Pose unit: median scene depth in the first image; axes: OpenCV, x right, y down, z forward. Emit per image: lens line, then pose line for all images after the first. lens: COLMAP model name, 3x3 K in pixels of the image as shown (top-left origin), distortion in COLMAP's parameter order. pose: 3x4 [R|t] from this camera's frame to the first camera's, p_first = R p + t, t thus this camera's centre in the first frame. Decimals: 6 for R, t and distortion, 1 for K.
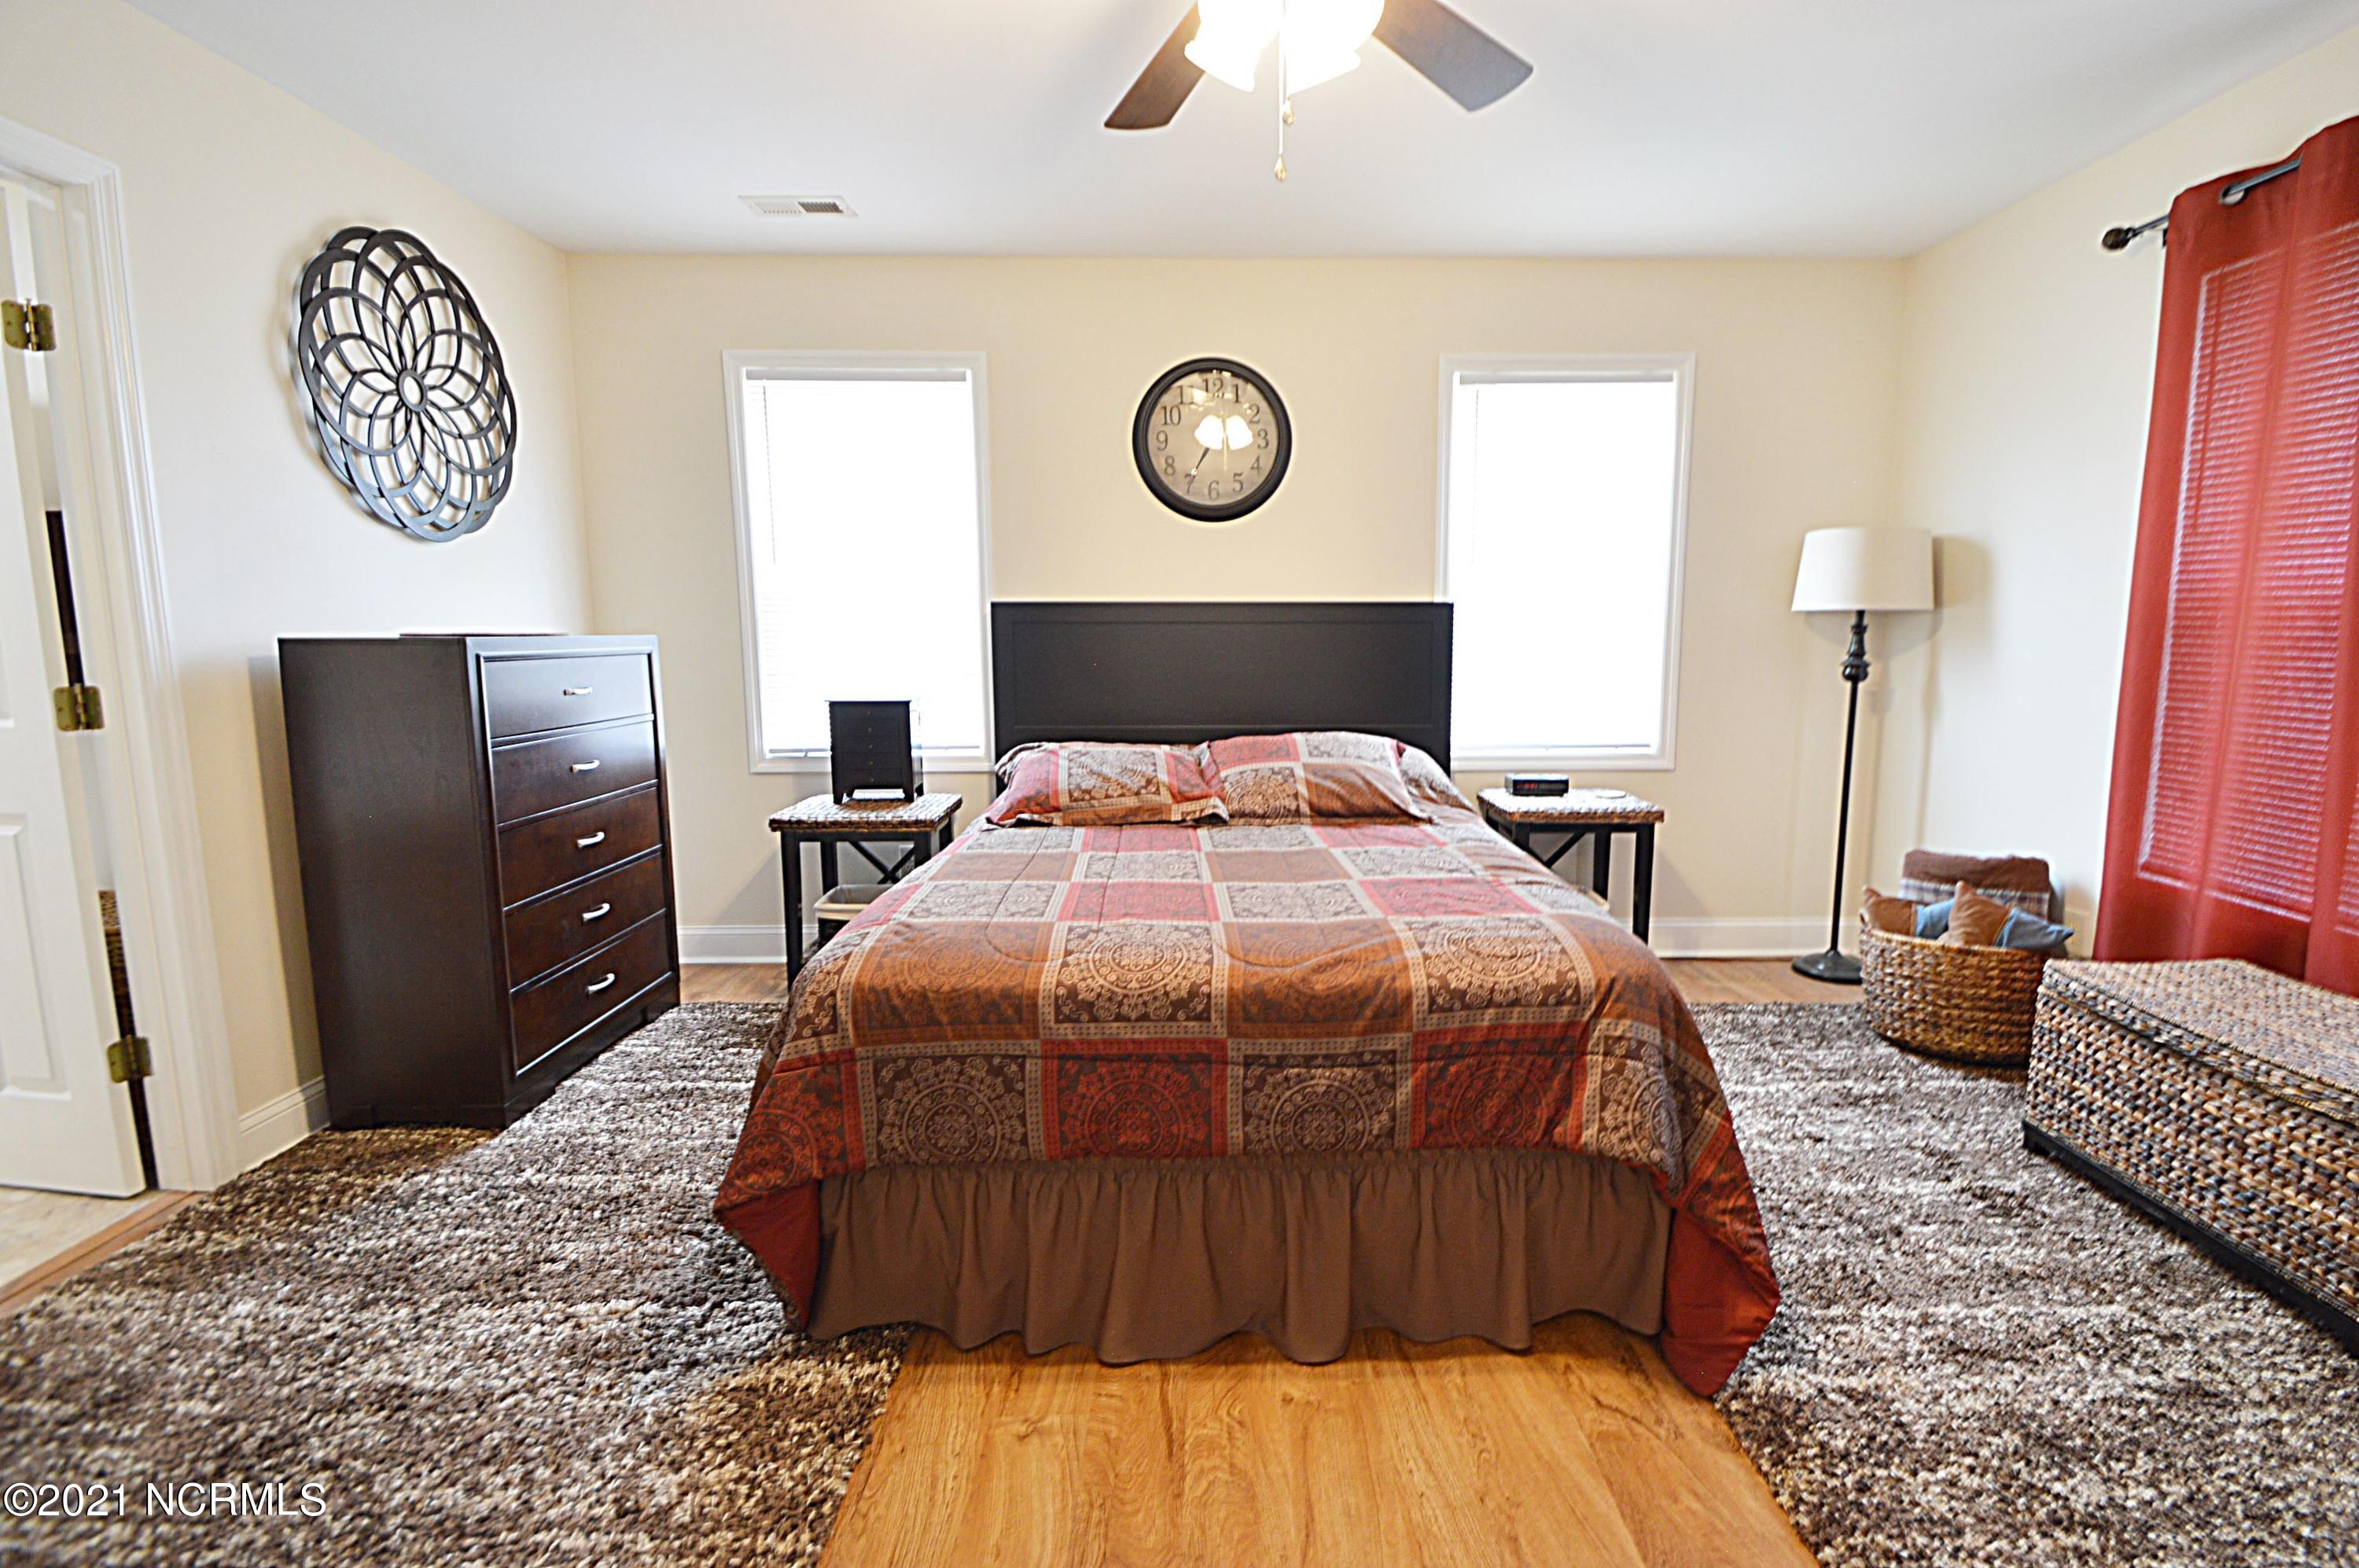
lens RADIAL K [[1047.8, 0, 1194.5], [0, 1047.8, 780.5], [0, 0, 1]] dist [0.008088, -0.013259]
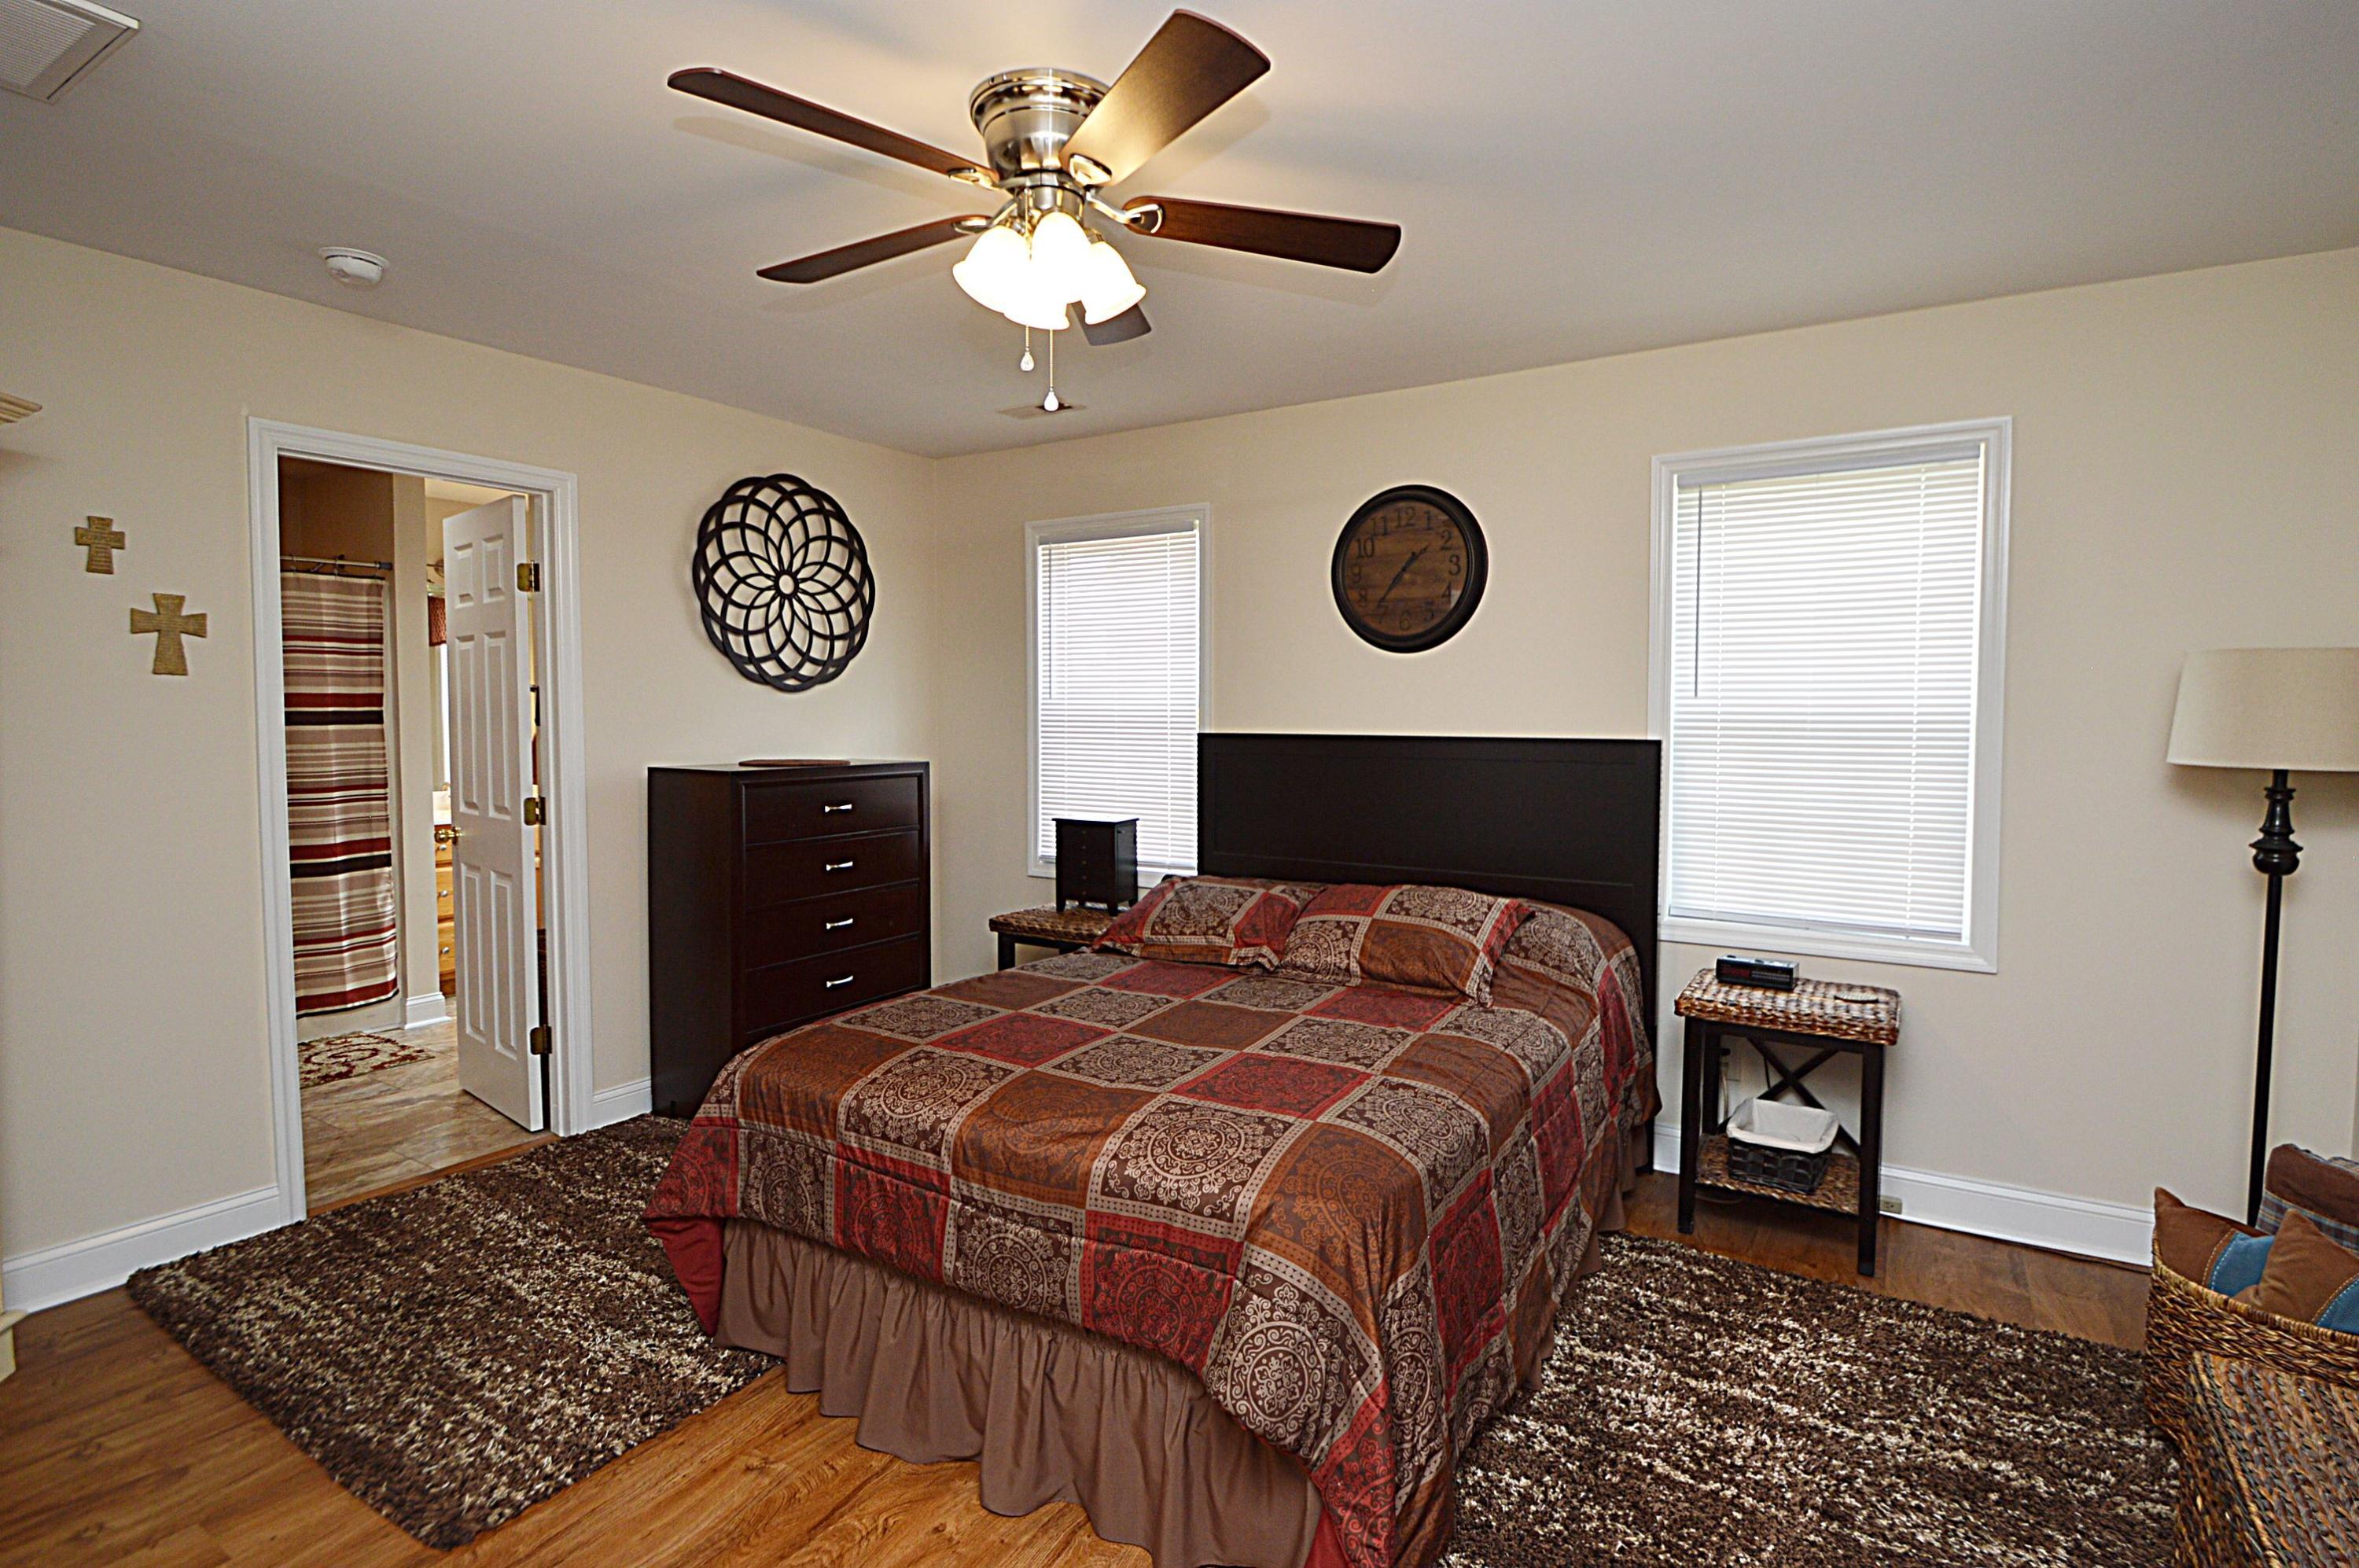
lens RADIAL K [[1134.3, 0, 1230.5], [0, 1134.3, 780.6], [0, 0, 1]] dist [-0.000418, -0.010332]
pose [[0.847345, 0.035122, -0.529880, 0.556947], [-0.078490, 0.995134, -0.059555, -0.073210], [0.525210, 0.092054, 0.845979, 0.068999]]
